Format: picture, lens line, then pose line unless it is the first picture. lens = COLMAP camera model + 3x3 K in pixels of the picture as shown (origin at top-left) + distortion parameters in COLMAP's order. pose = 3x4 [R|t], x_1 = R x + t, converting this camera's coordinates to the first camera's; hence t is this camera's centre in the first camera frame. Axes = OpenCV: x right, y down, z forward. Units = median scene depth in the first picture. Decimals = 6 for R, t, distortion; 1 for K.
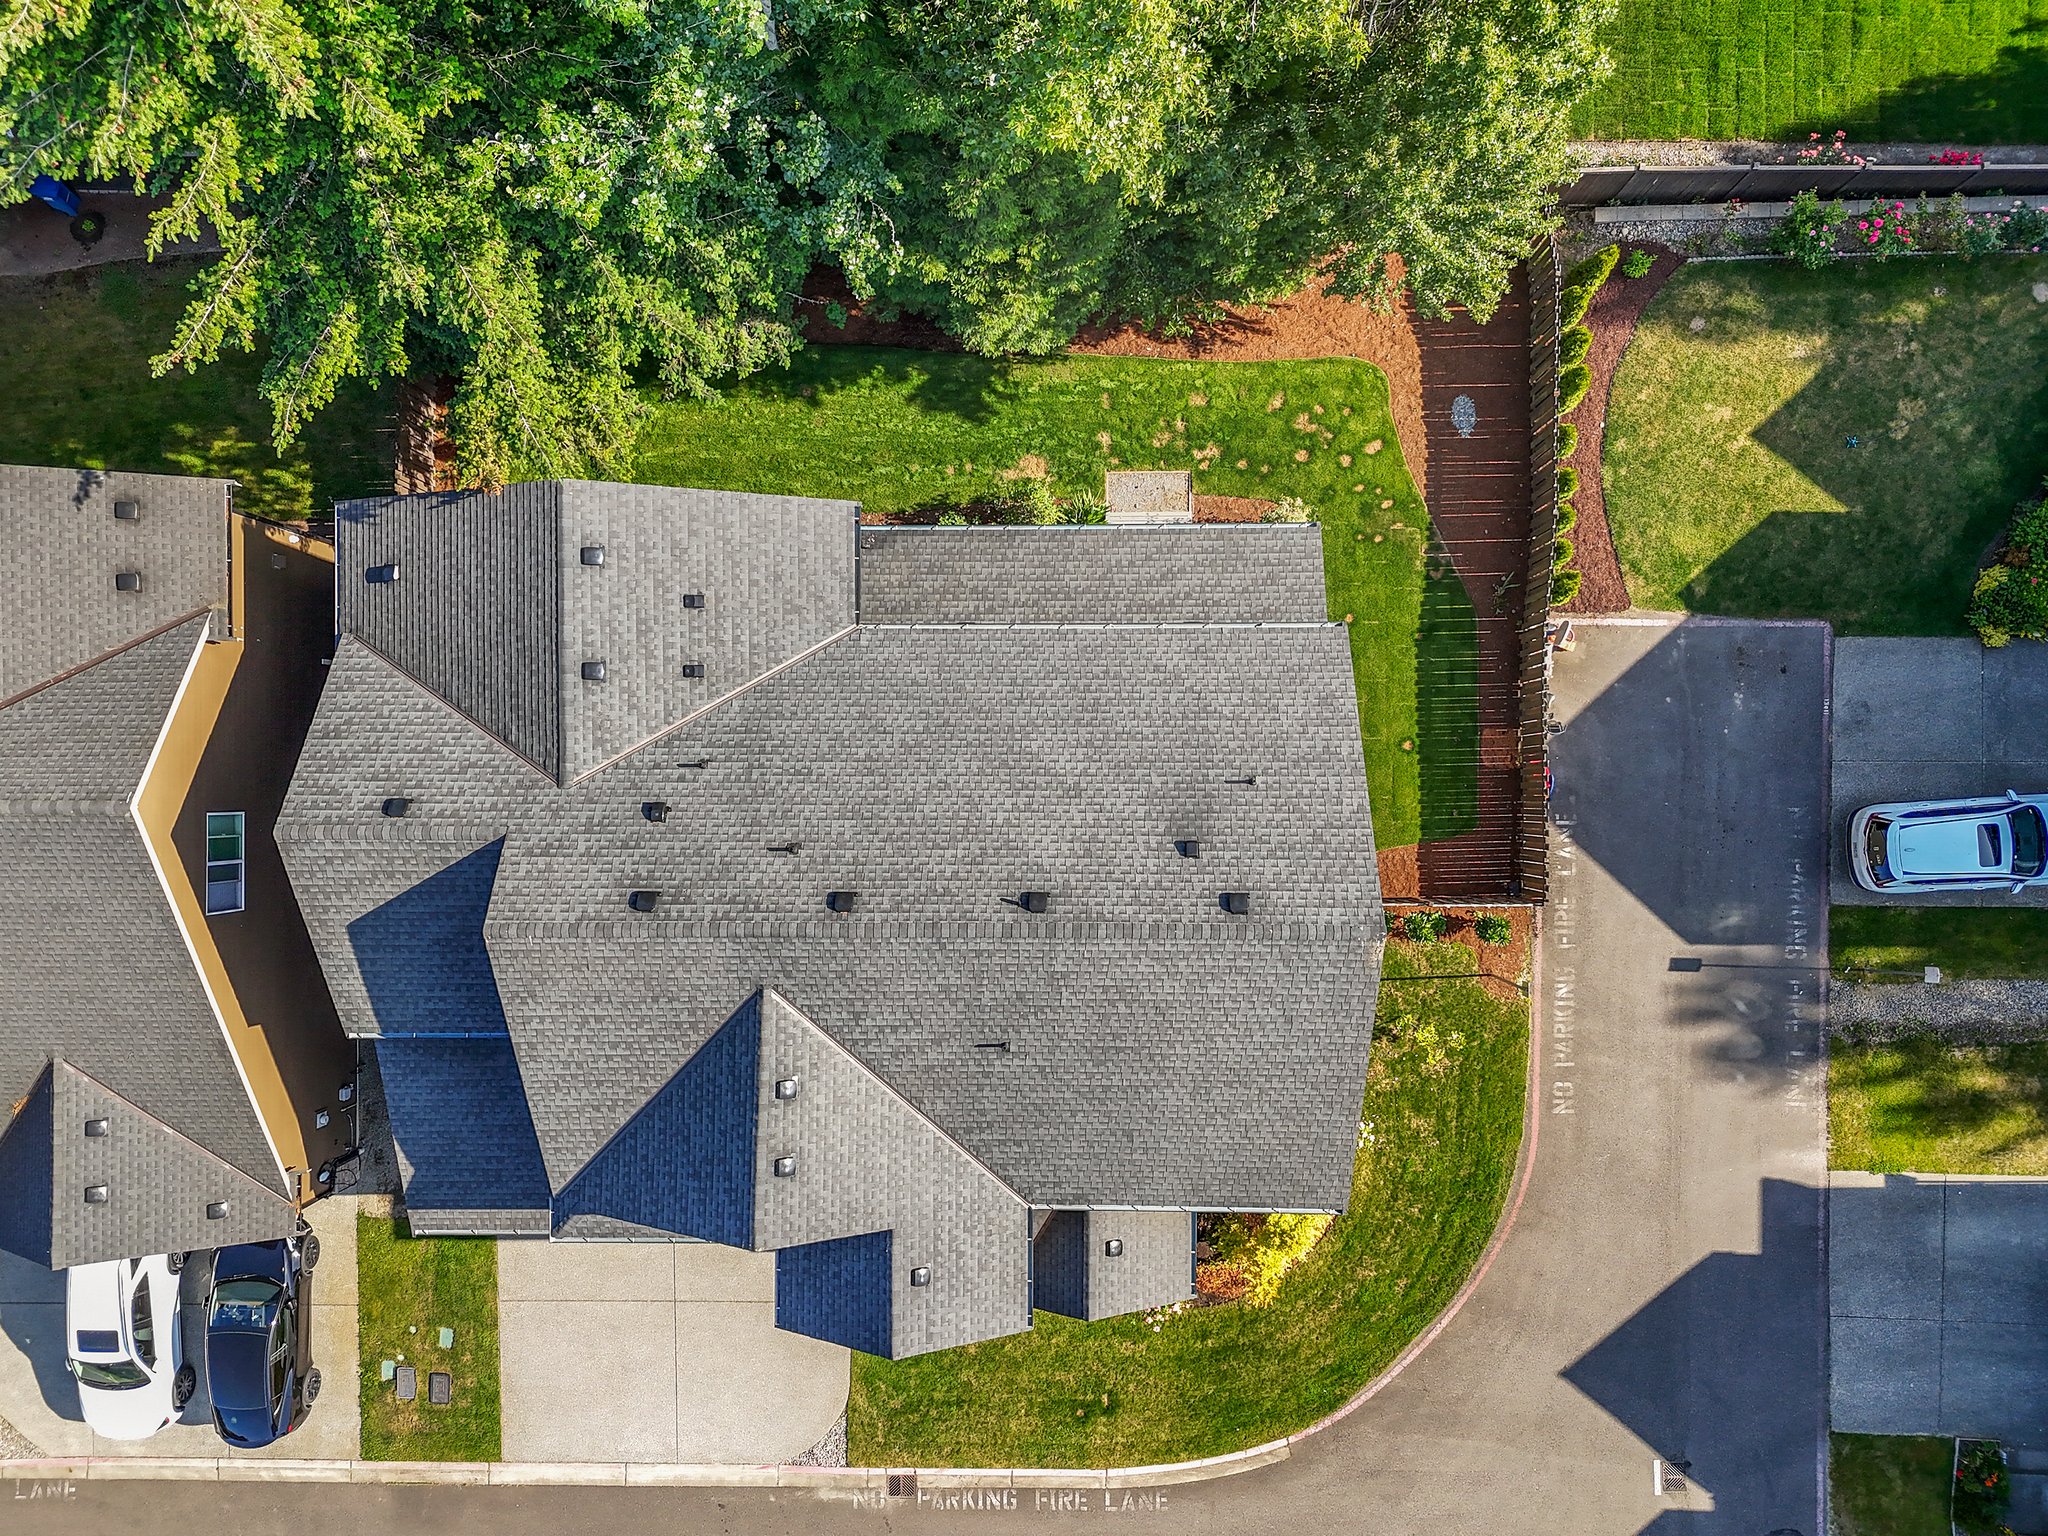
lens RADIAL K [[1518.1, 0, 1031.0], [0, 1518.1, 784.5], [0, 0, 1]] dist [0.050270, -0.028839]
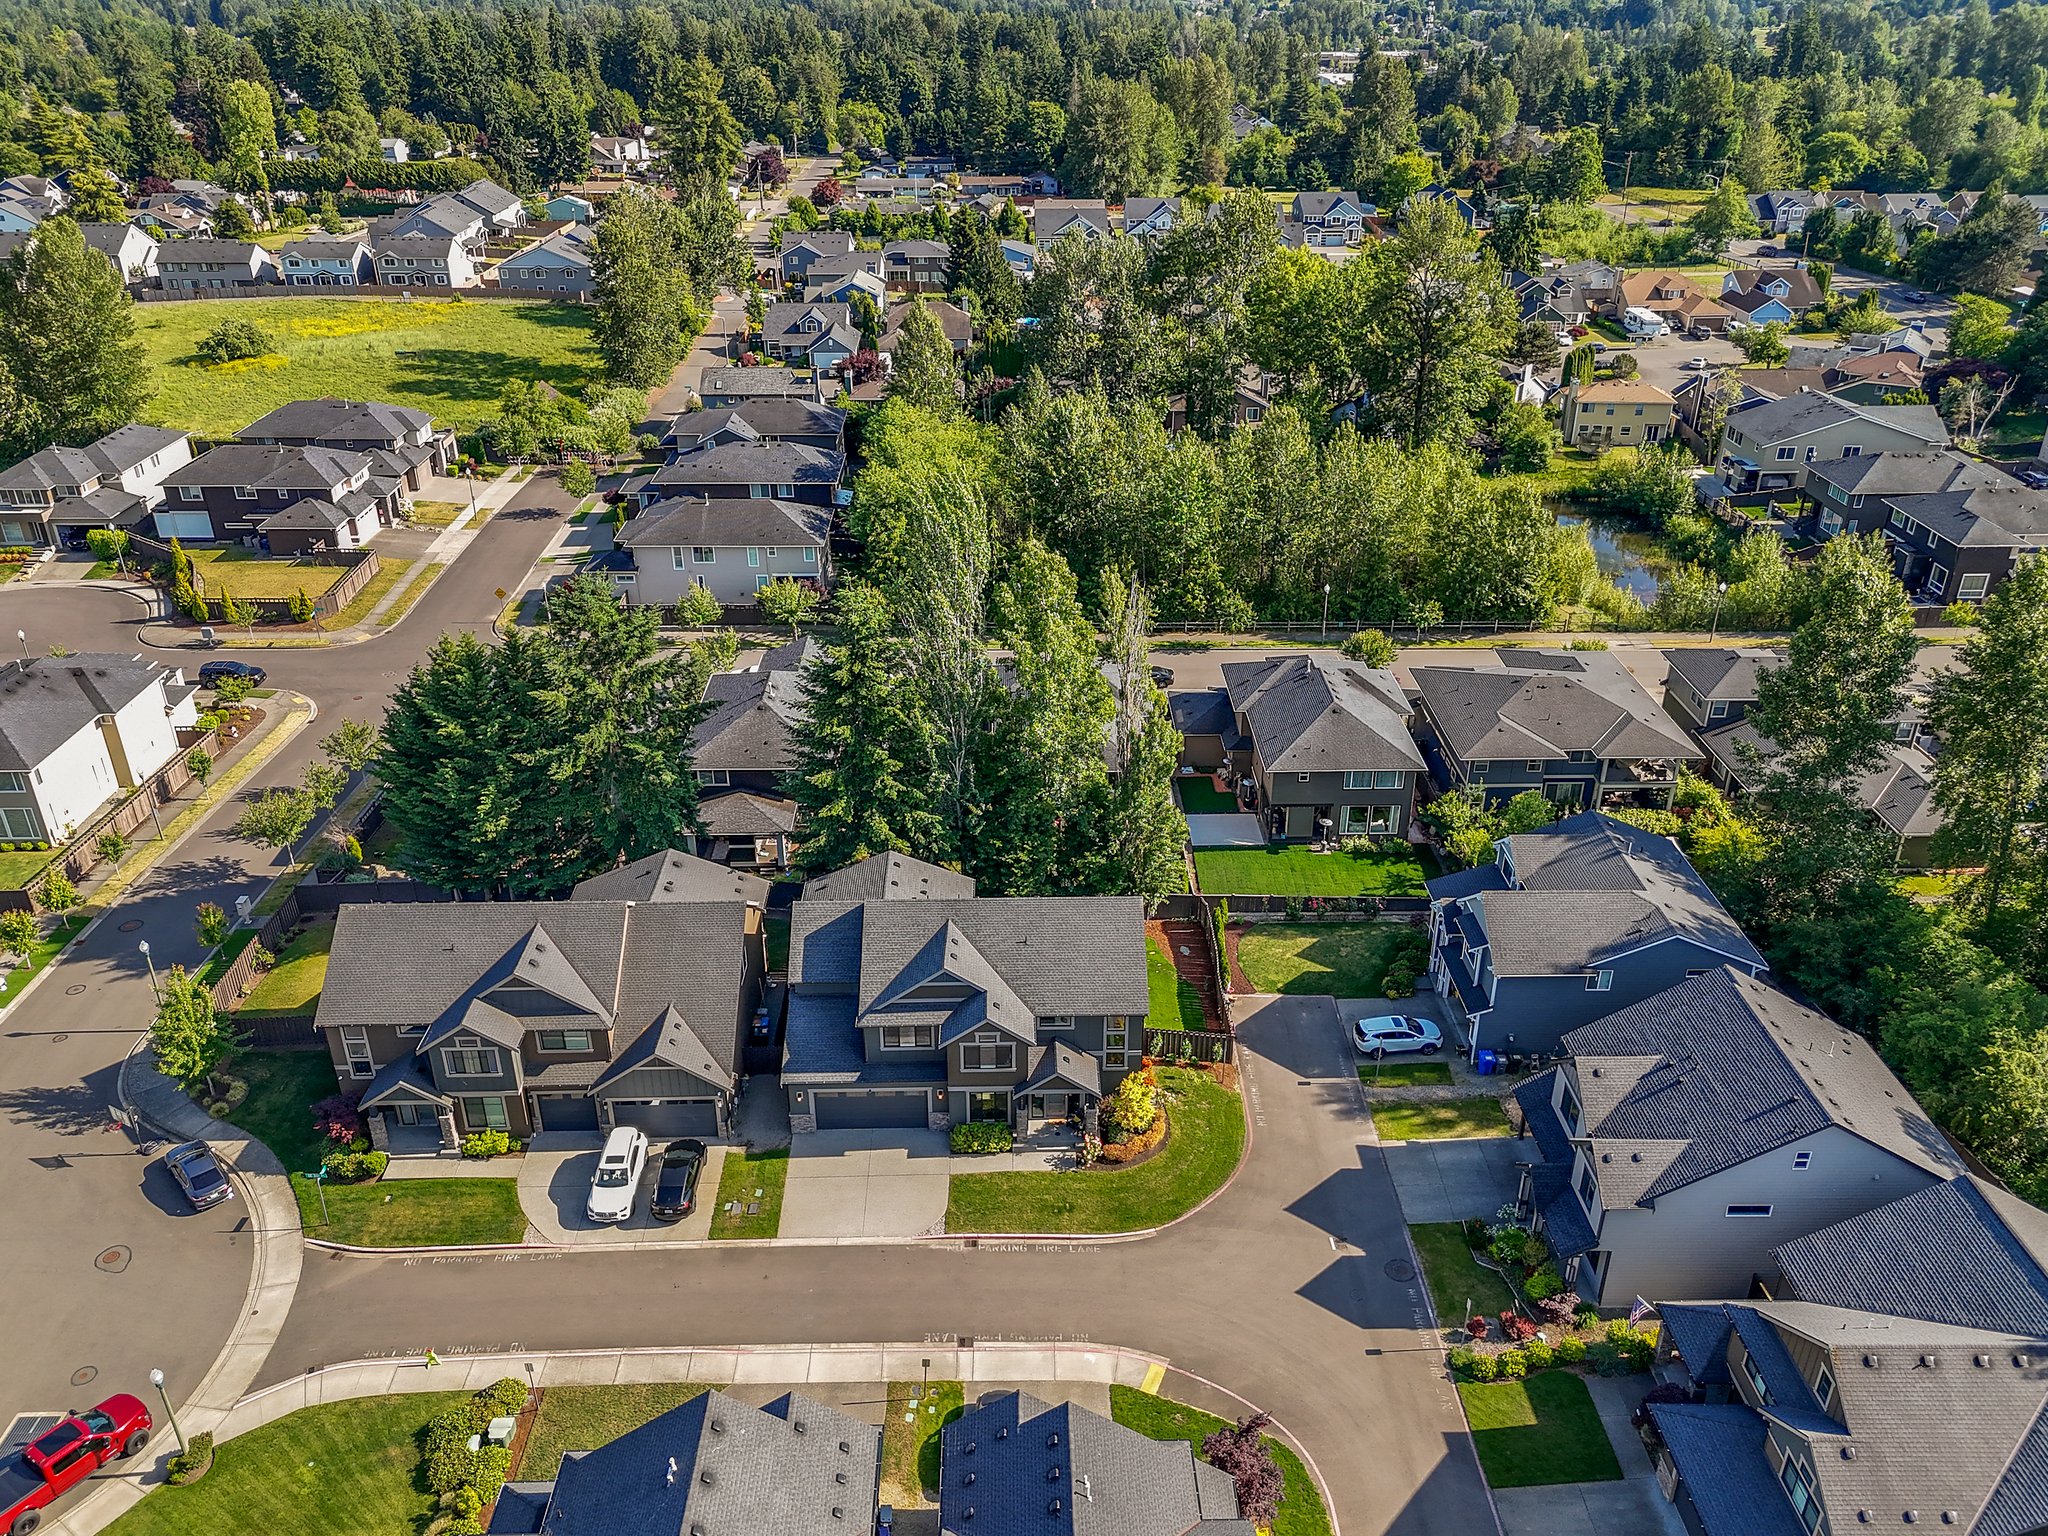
lens RADIAL K [[1557.7, 0, 1029.6], [0, 1557.7, 760.1], [0, 0, 1]] dist [0.030757, -0.010159]
pose [[0.999307, 0.019416, 0.031754, -0.085859], [0.019530, 0.452718, -0.891440, 2.059695], [-0.031684, 0.891442, 0.452025, -0.538814]]
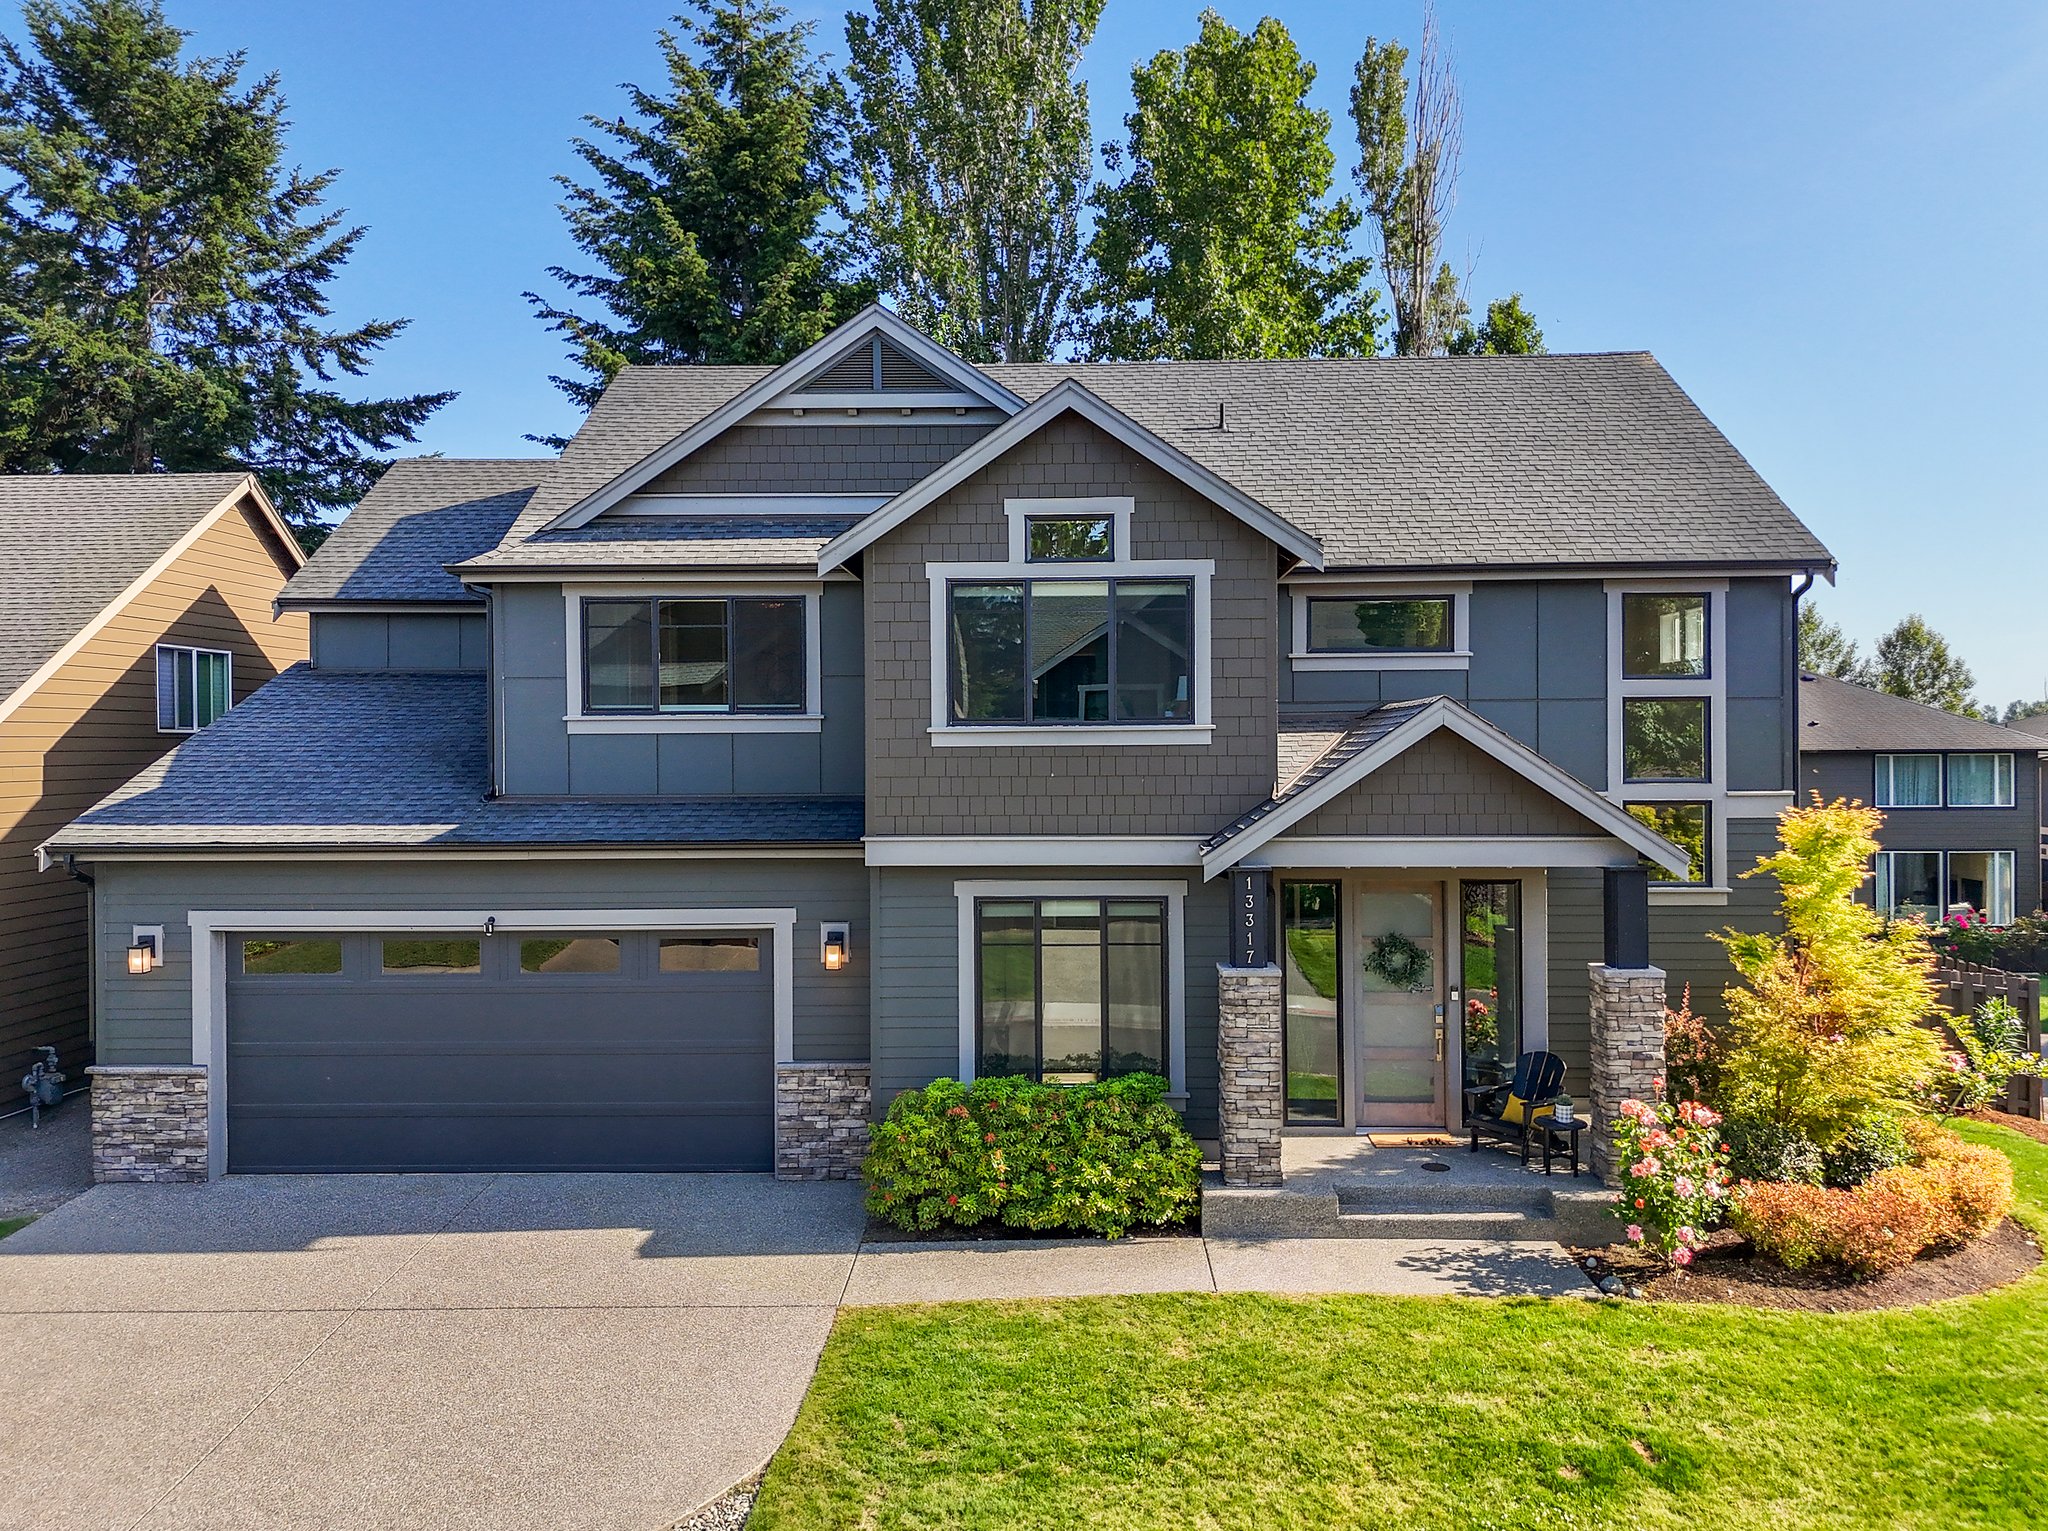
lens RADIAL K [[1557.7, 0, 1029.6], [0, 1557.7, 757.6], [0, 0, 1]] dist [0.030757, -0.010159]
pose [[0.999370, 0.025015, -0.025181, -0.066054], [-0.025497, 0.012412, -0.999598, 0.709080], [-0.024692, 0.999610, 0.013042, 0.861264]]
